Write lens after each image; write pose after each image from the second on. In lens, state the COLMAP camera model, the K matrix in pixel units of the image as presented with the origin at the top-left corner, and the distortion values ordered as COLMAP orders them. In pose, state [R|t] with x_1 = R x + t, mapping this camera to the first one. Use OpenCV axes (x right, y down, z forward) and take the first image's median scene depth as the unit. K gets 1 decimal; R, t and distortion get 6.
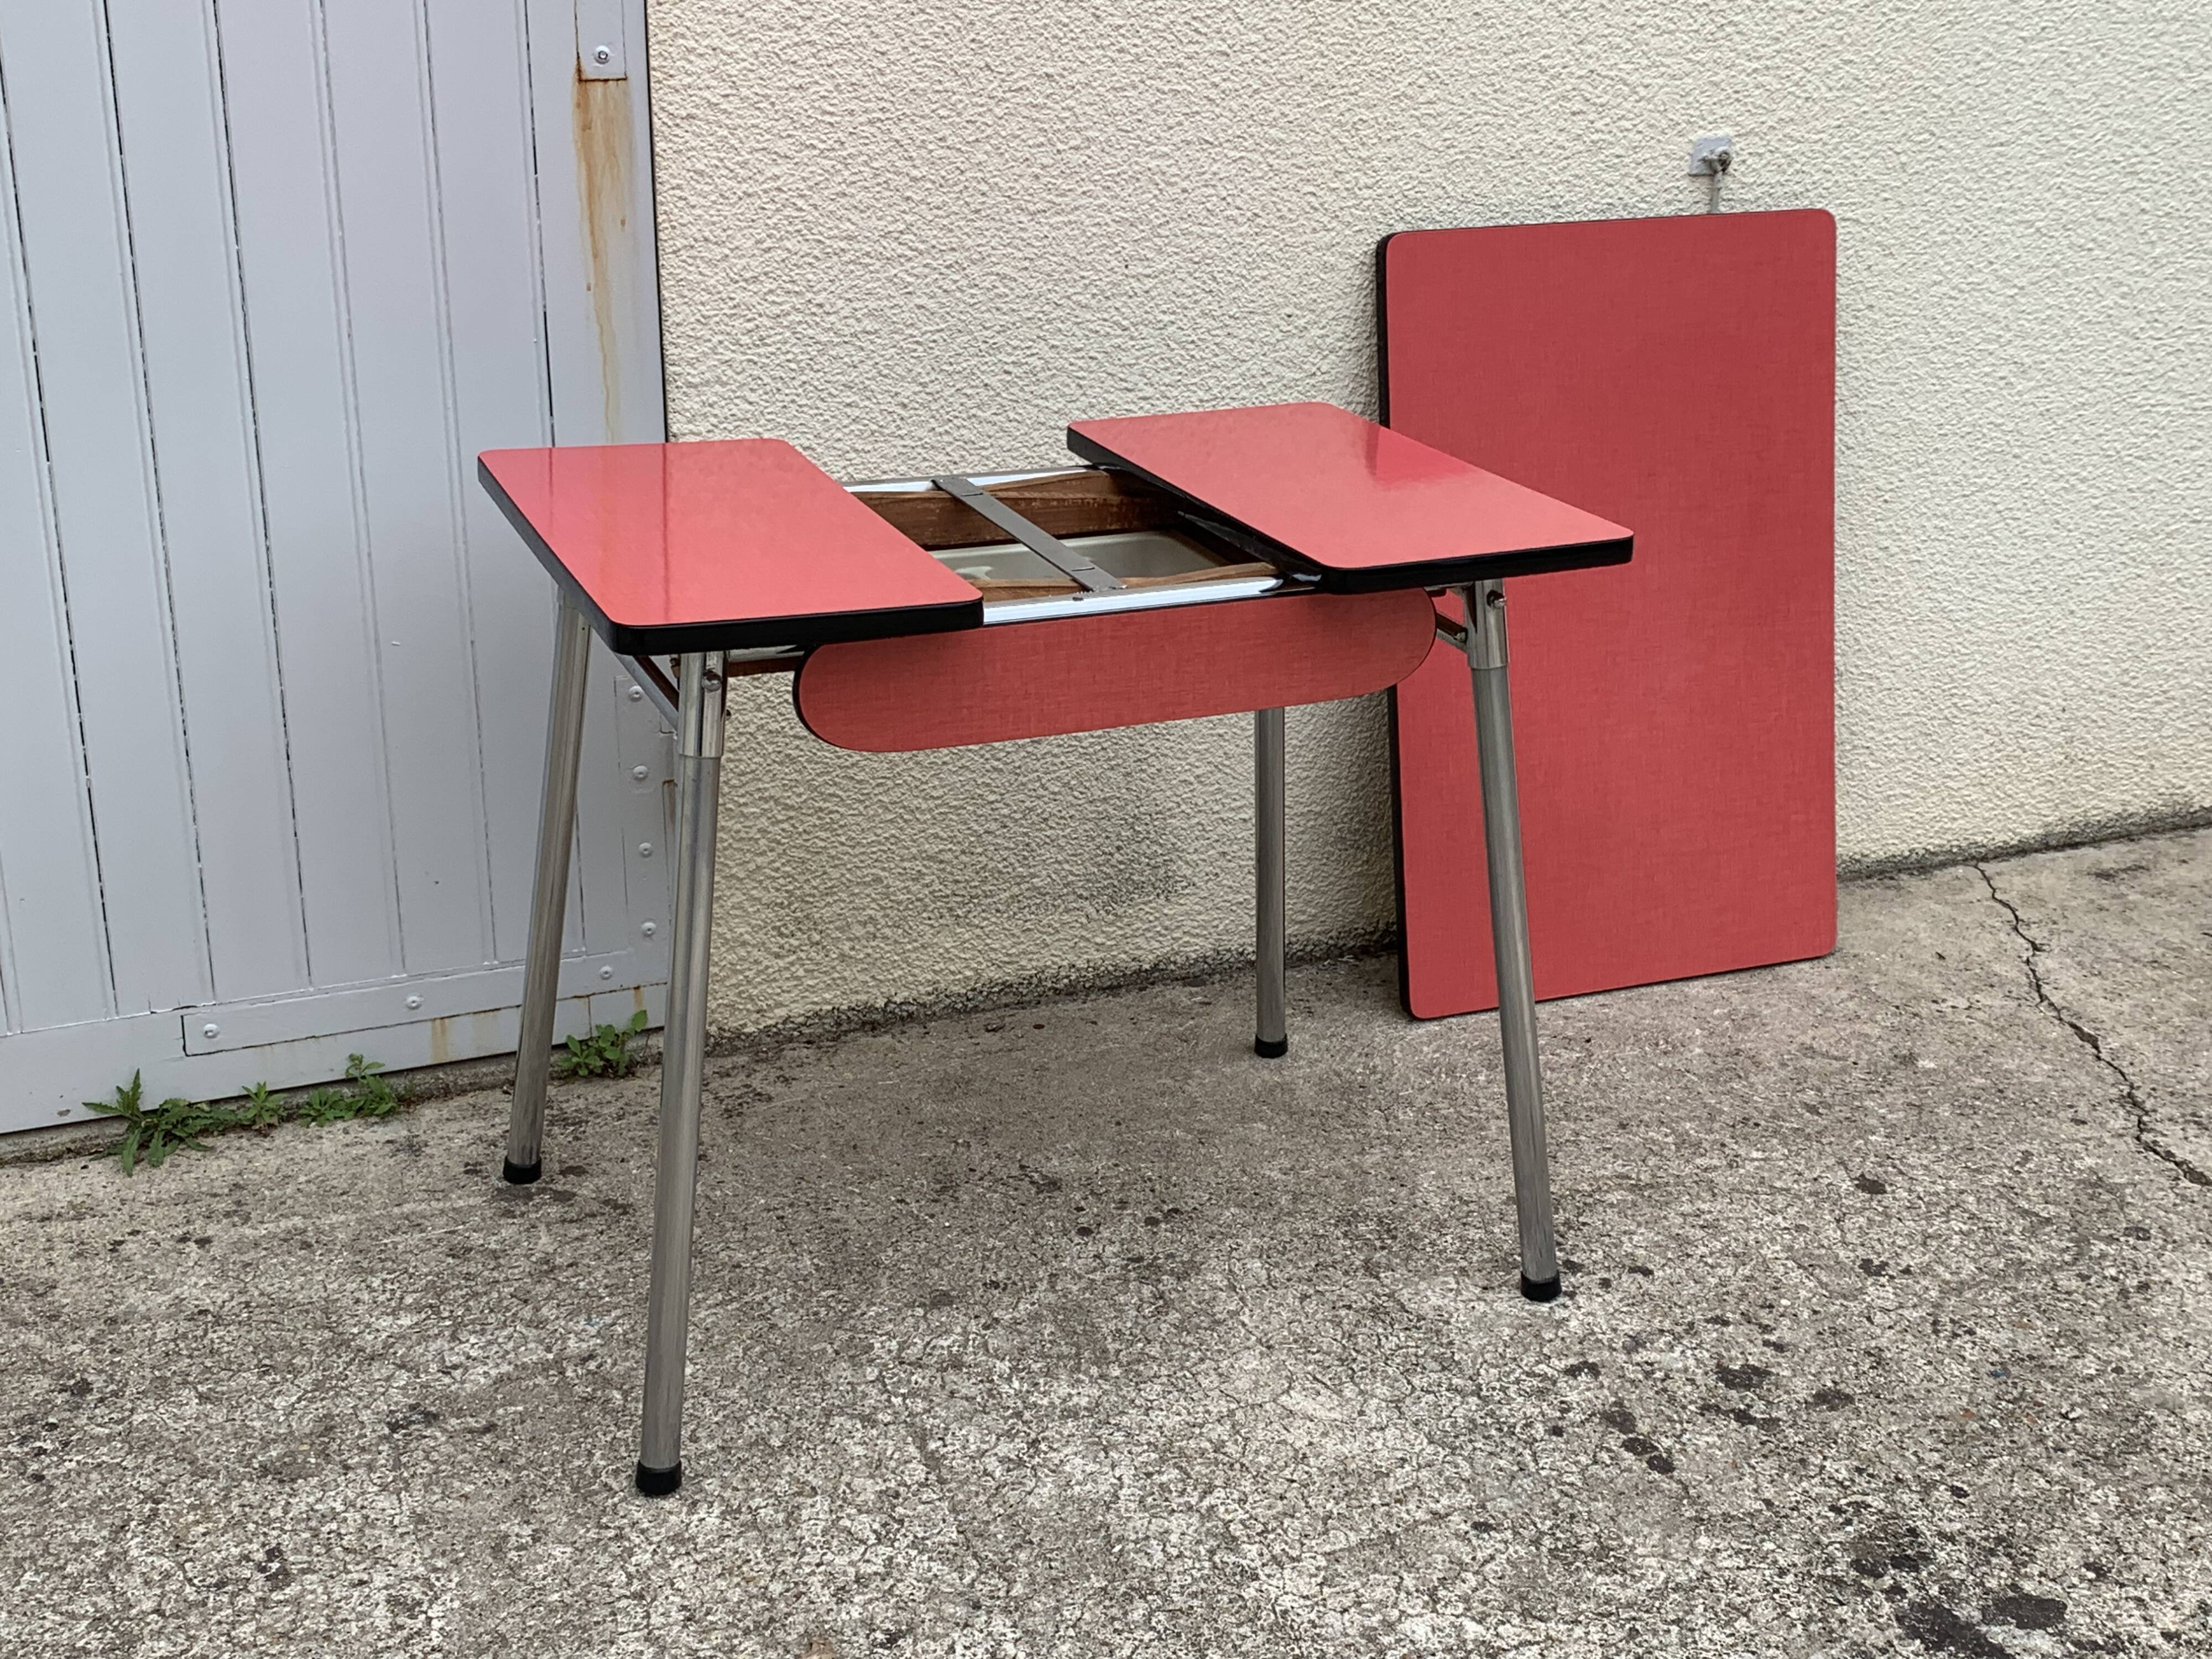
lens RADIAL K [[2661.5, 0, 1108.3], [0, 2661.5, 805.6], [0, 0, 1]] dist [0.201256, -0.657373]
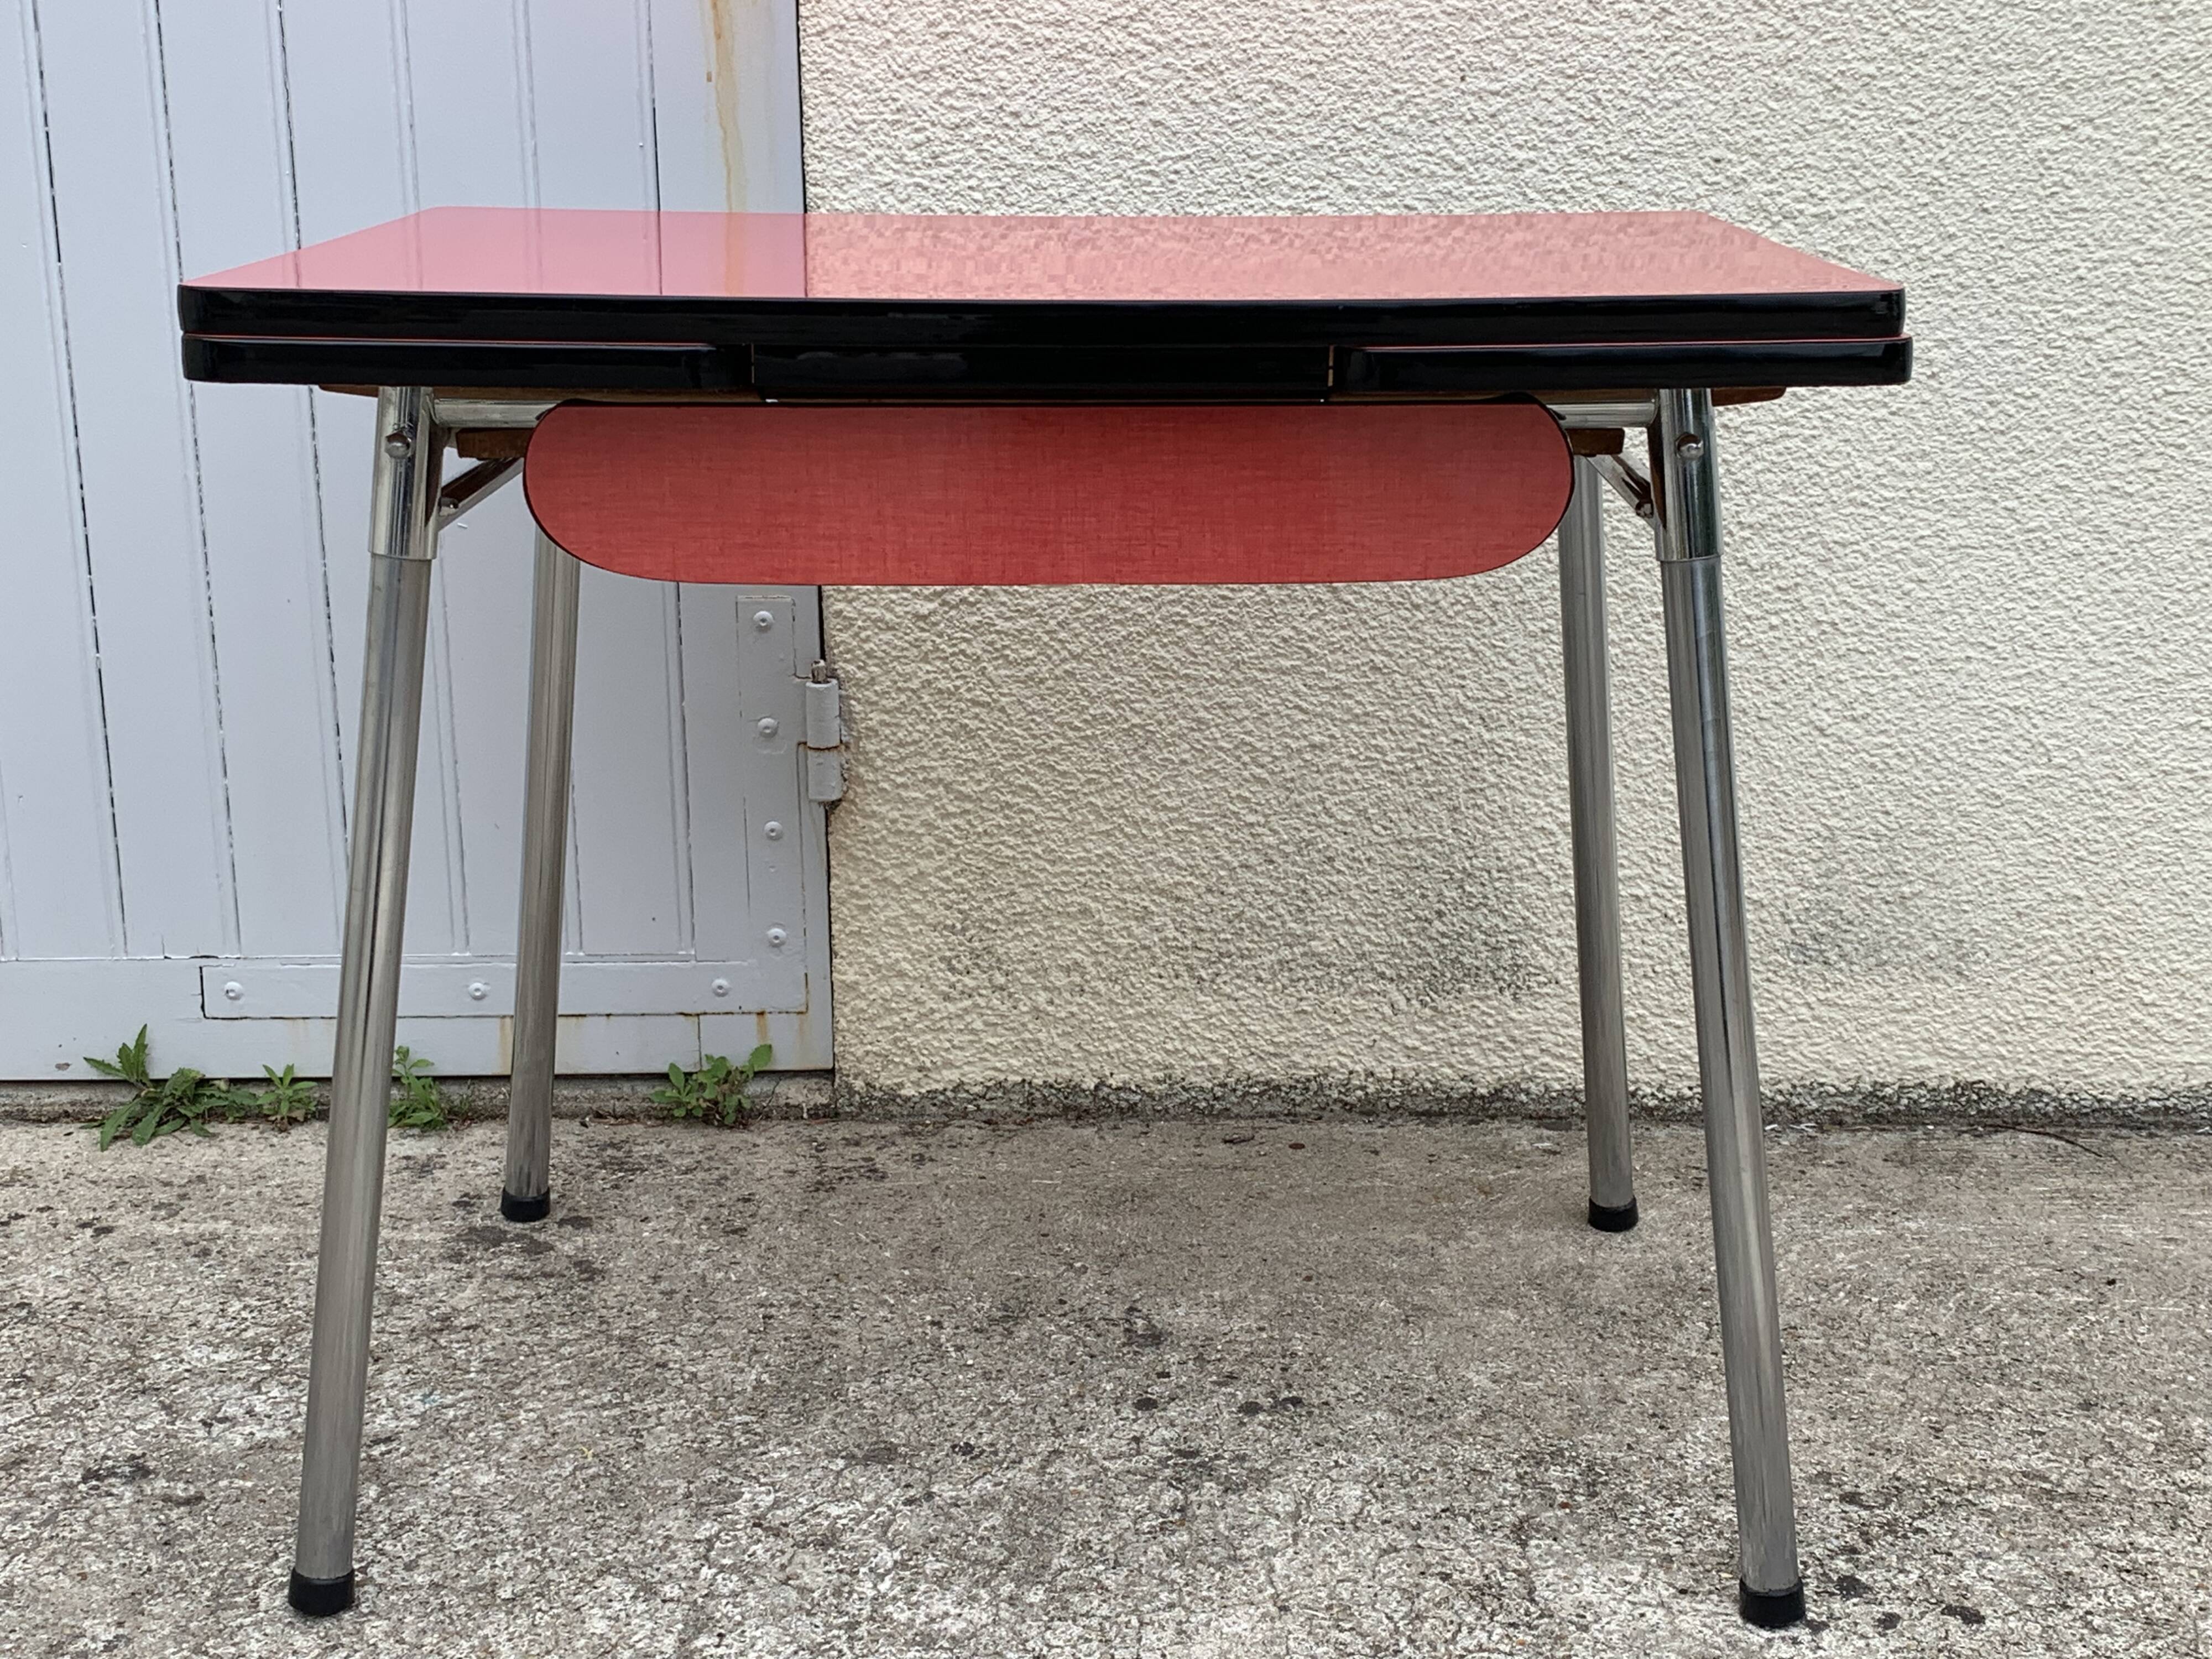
lens RADIAL K [[2861.9, 0, 1108.4], [0, 2861.9, 807.5], [0, 0, 1]] dist [0.196732, -0.640947]
pose [[0.919372, 0.083912, -0.384335, 0.243479], [-0.118305, 0.990735, -0.066691, 0.056084], [0.375178, 0.106783, 0.920782, 0.289190]]
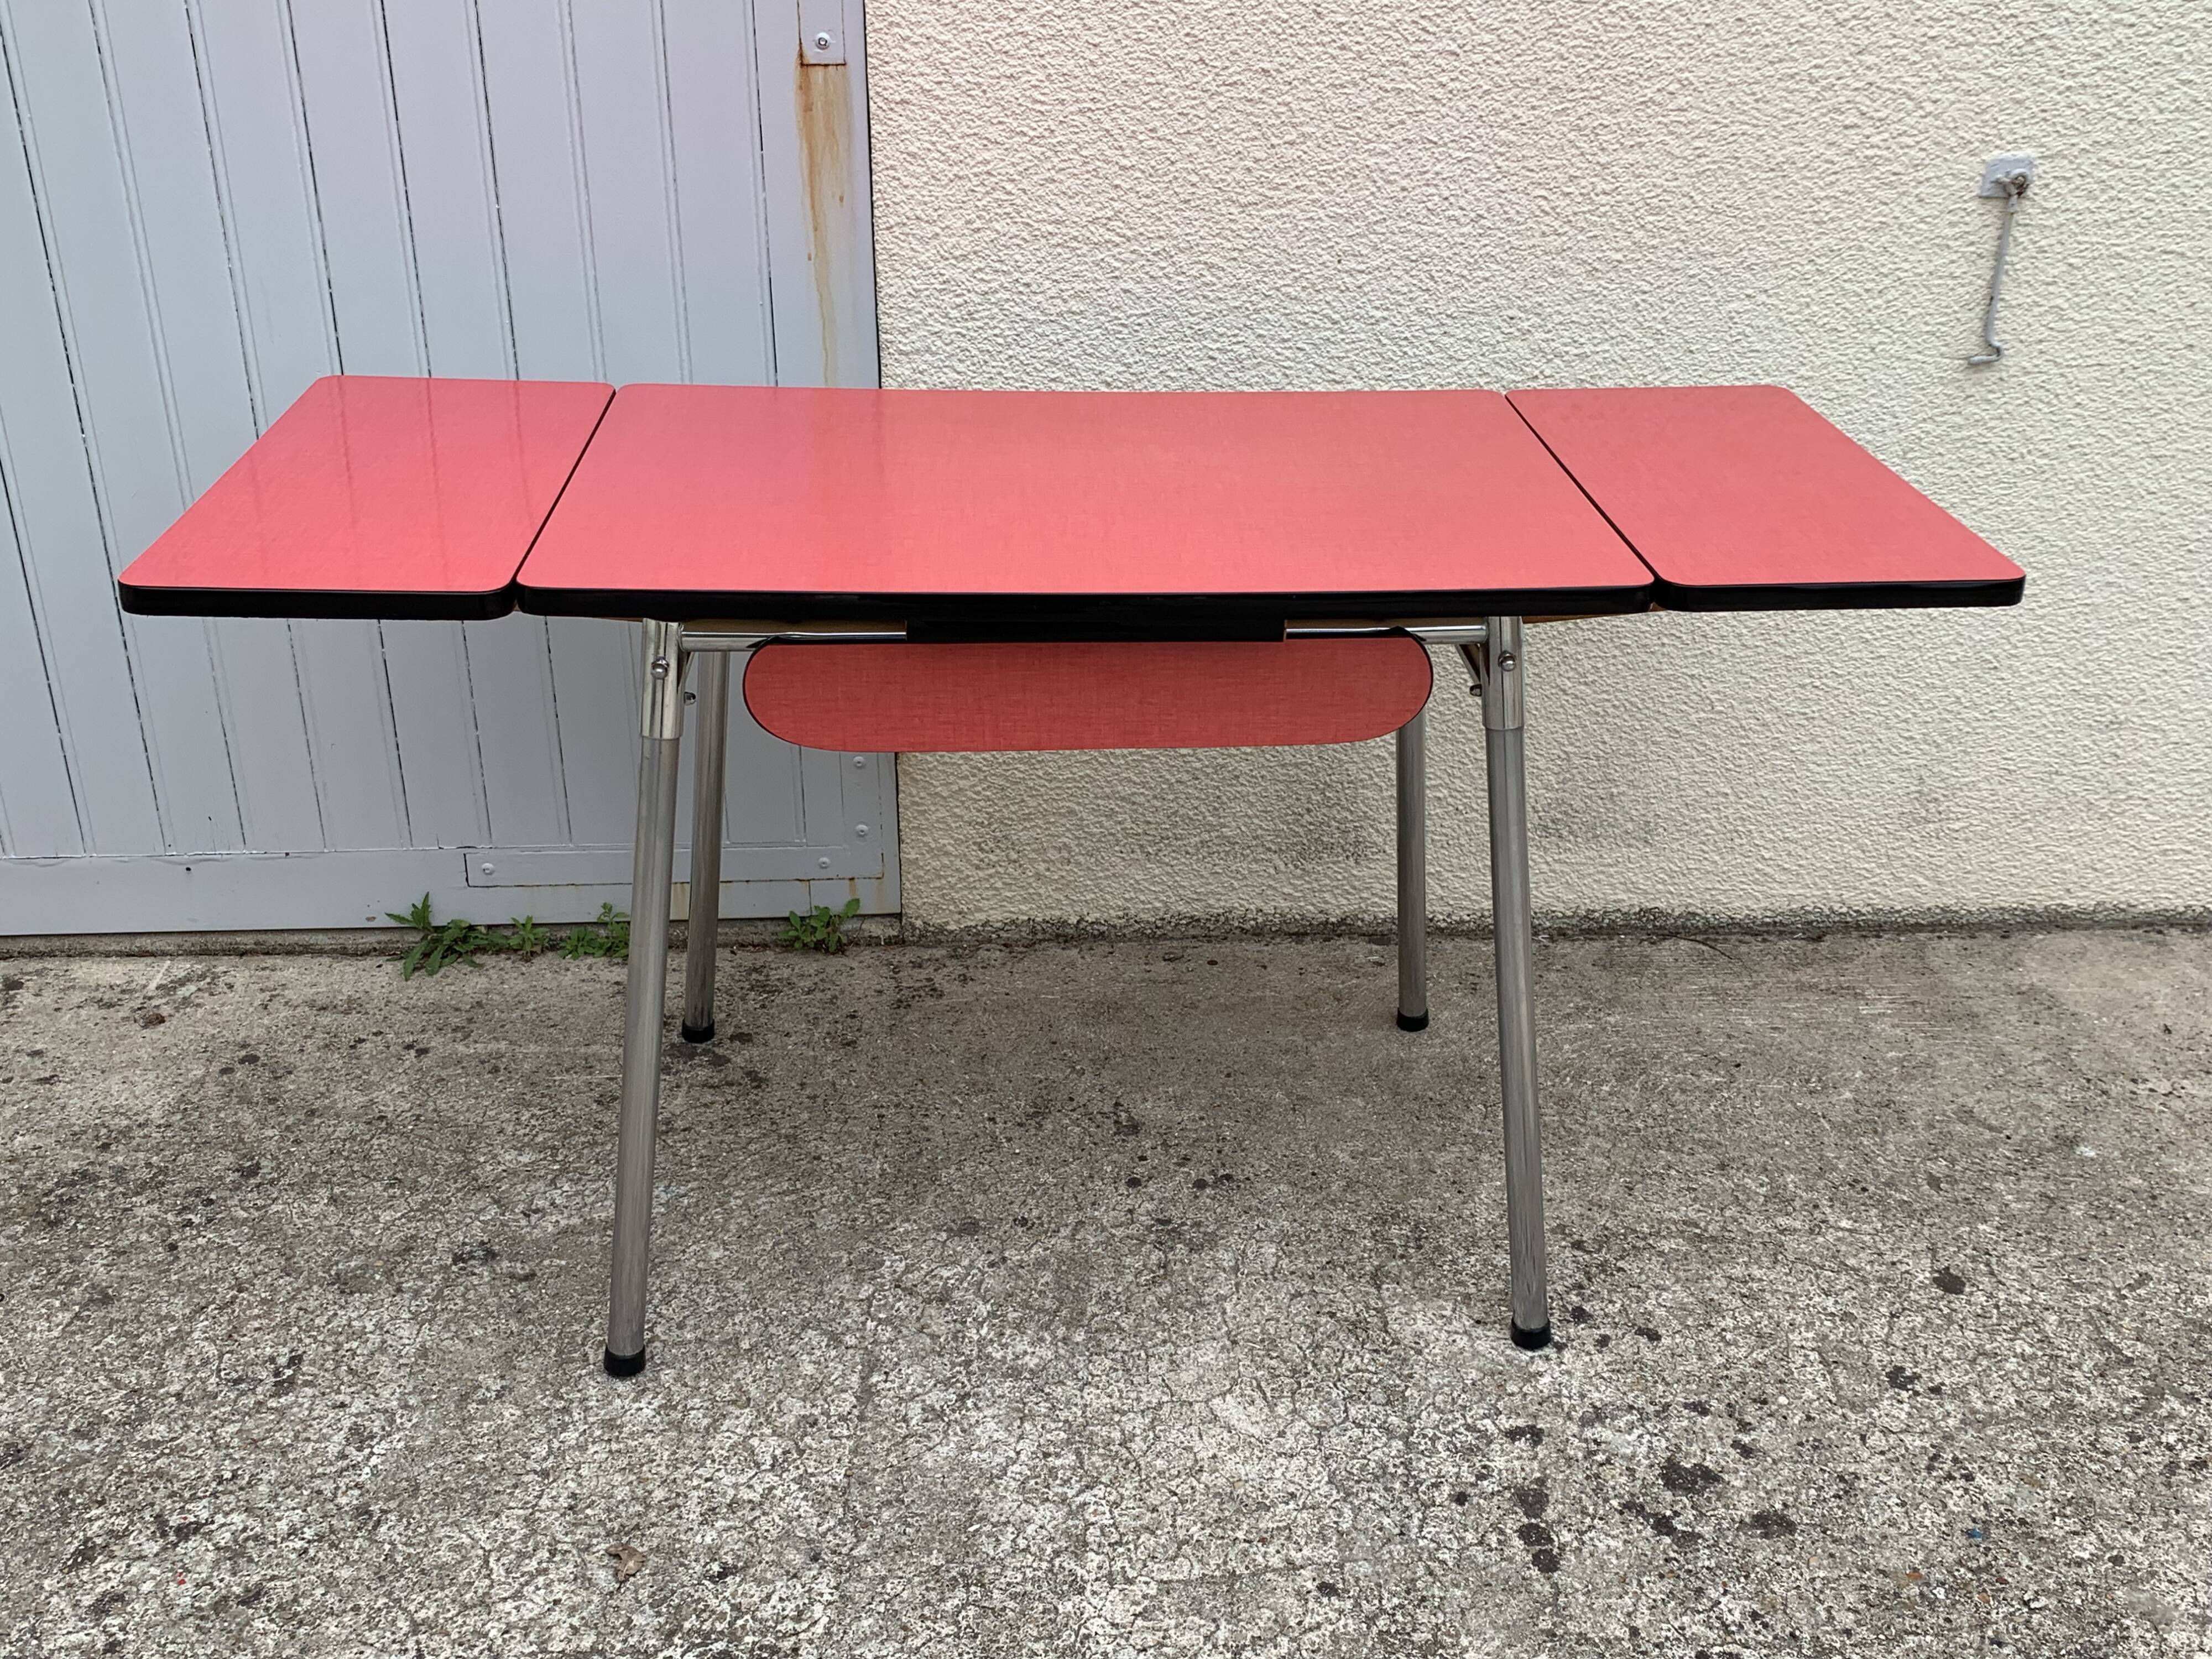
lens RADIAL K [[2130.6, 0, 1121.4], [0, 2130.6, 805.9], [0, 0, 1]] dist [0.178162, -0.547130]
pose [[0.943372, 0.140522, -0.300505, 0.214422], [-0.112488, 0.987686, 0.108729, -0.079363], [0.312083, -0.068769, 0.947563, 0.188845]]
